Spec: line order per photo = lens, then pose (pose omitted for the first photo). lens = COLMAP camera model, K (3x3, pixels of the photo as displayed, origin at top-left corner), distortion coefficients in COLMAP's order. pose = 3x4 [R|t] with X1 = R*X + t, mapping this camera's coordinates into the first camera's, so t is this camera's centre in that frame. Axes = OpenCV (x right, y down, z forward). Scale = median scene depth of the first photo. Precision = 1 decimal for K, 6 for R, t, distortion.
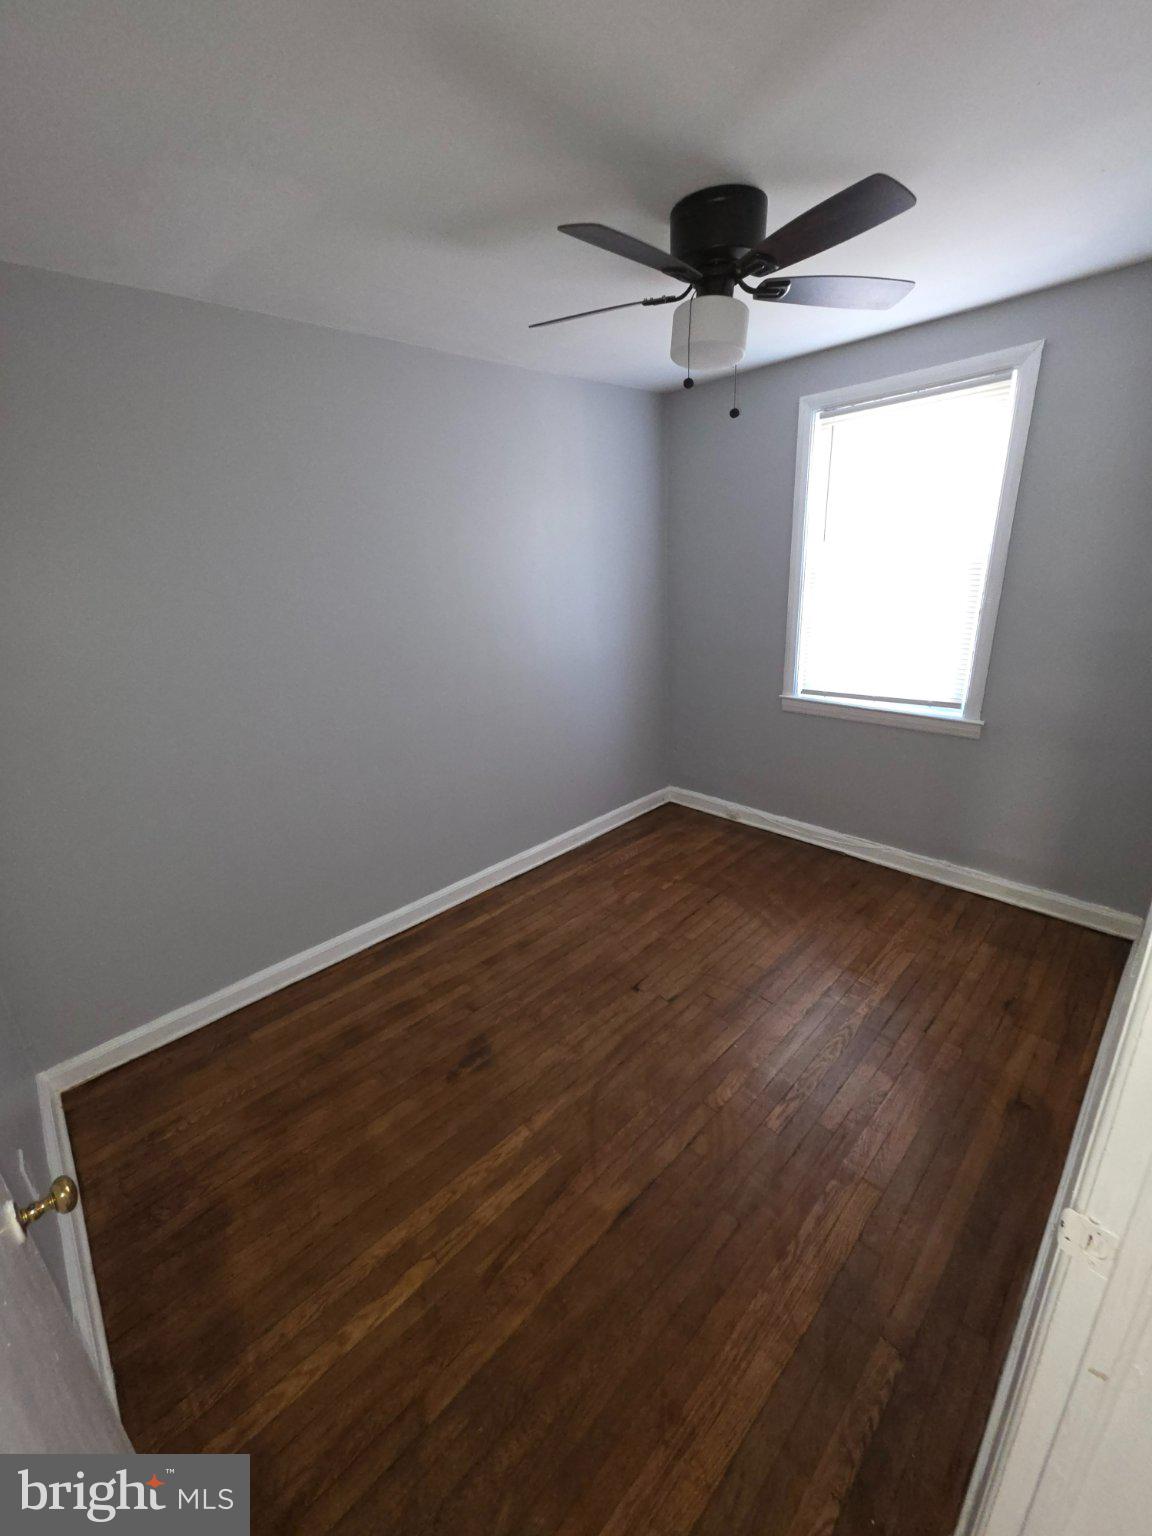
lens RADIAL K [[611.7, 0, 563.6], [0, 611.7, 766.1], [0, 0, 1]] dist [-0.003007, 0.000755]
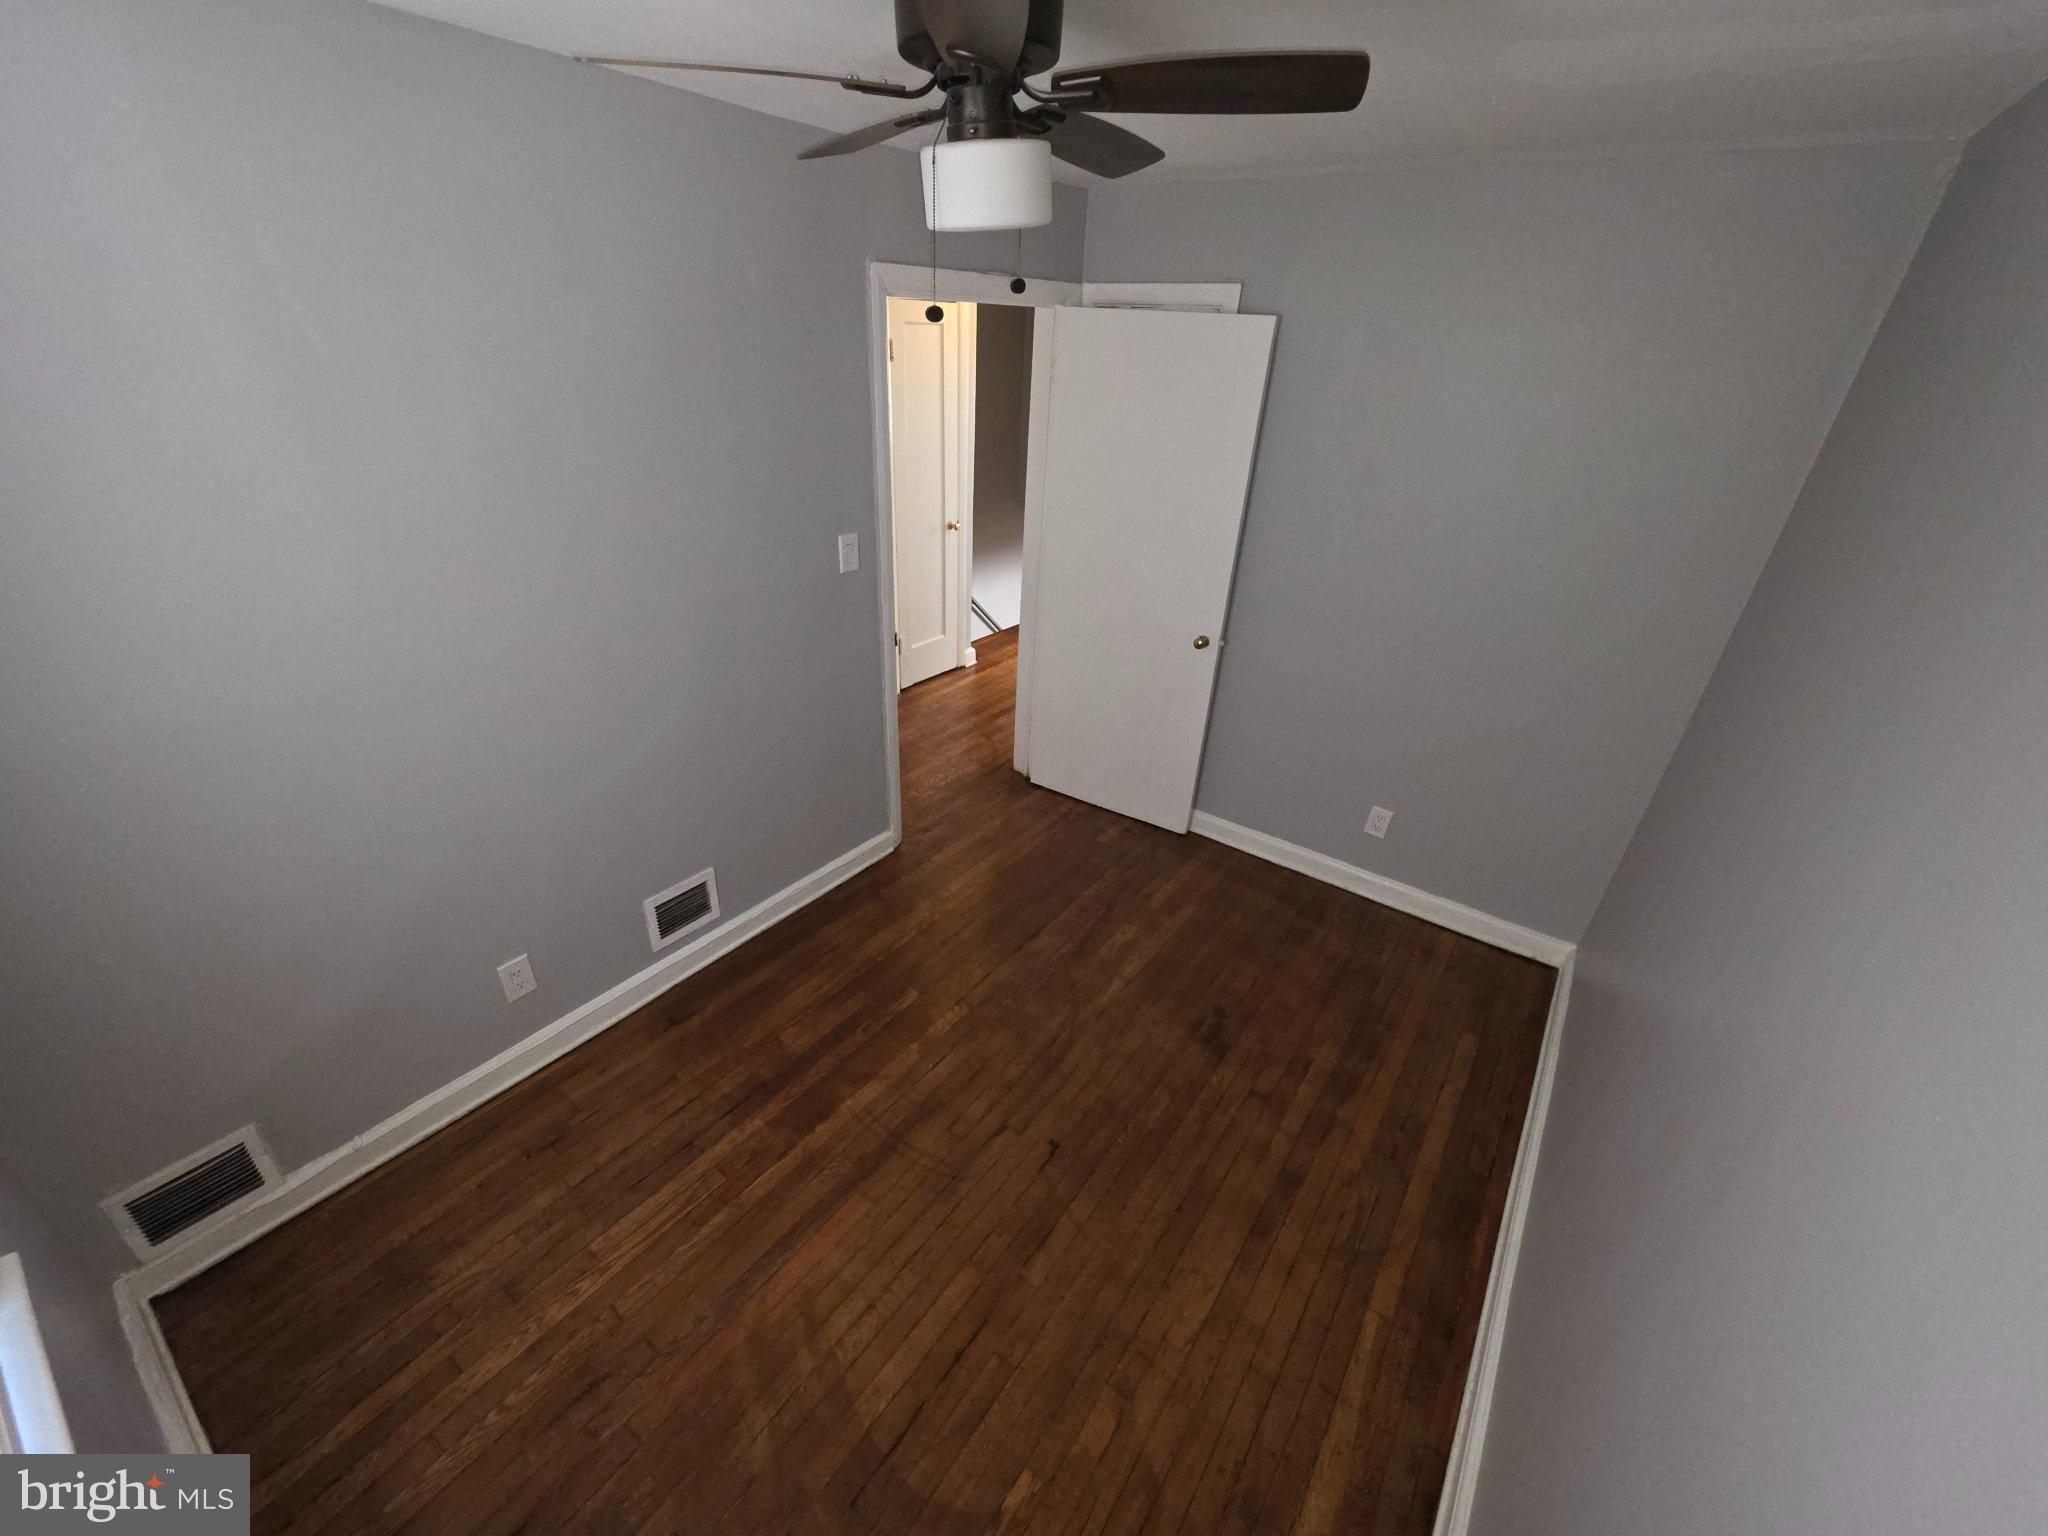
lens RADIAL K [[815.6, 0, 1018.6], [0, 815.6, 772.1], [0, 0, 1]] dist [-0.003007, 0.000755]
pose [[-0.982288, 0.097833, -0.159806, 0.282440], [-0.053820, 0.669618, 0.740753, -0.646543], [0.179479, 0.736234, -0.652492, 1.376884]]
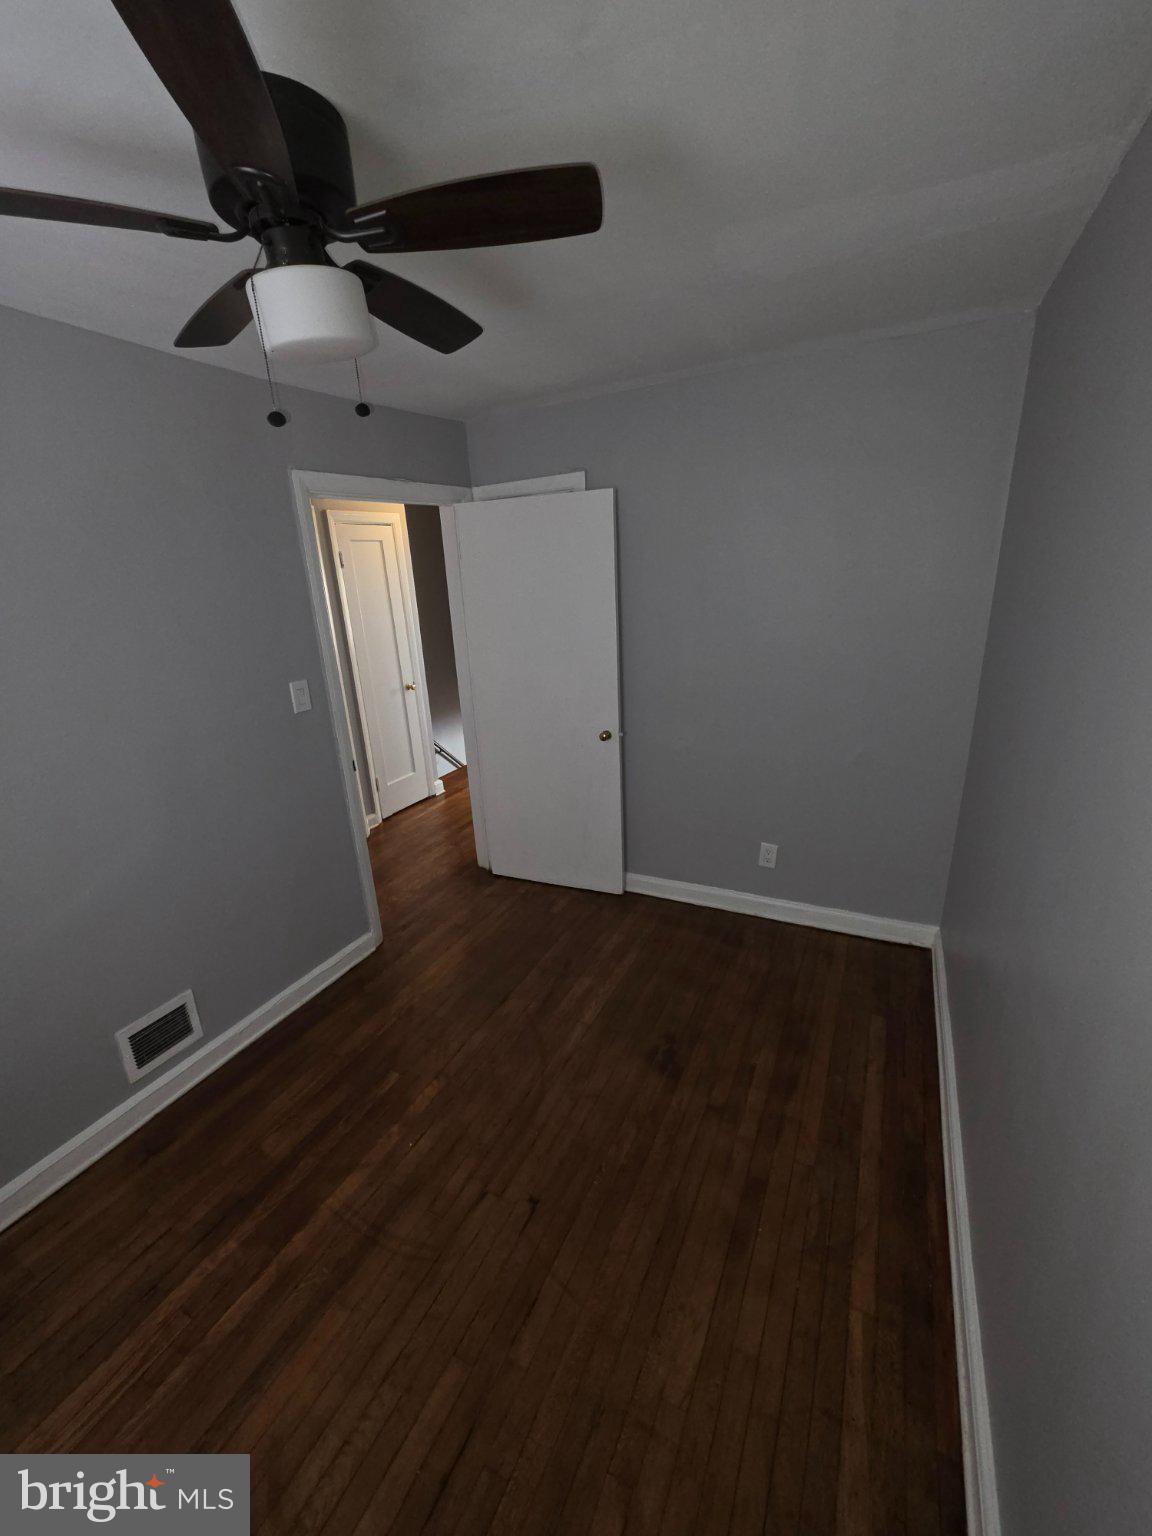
lens RADIAL K [[611.7, 0, 574.7], [0, 611.7, 766.6], [0, 0, 1]] dist [-0.003007, 0.000755]
pose [[-0.933060, 0.200655, -0.298557, 0.197484], [-0.019063, 0.801221, 0.598064, -0.510082], [0.359215, 0.563721, -0.743763, 1.353735]]
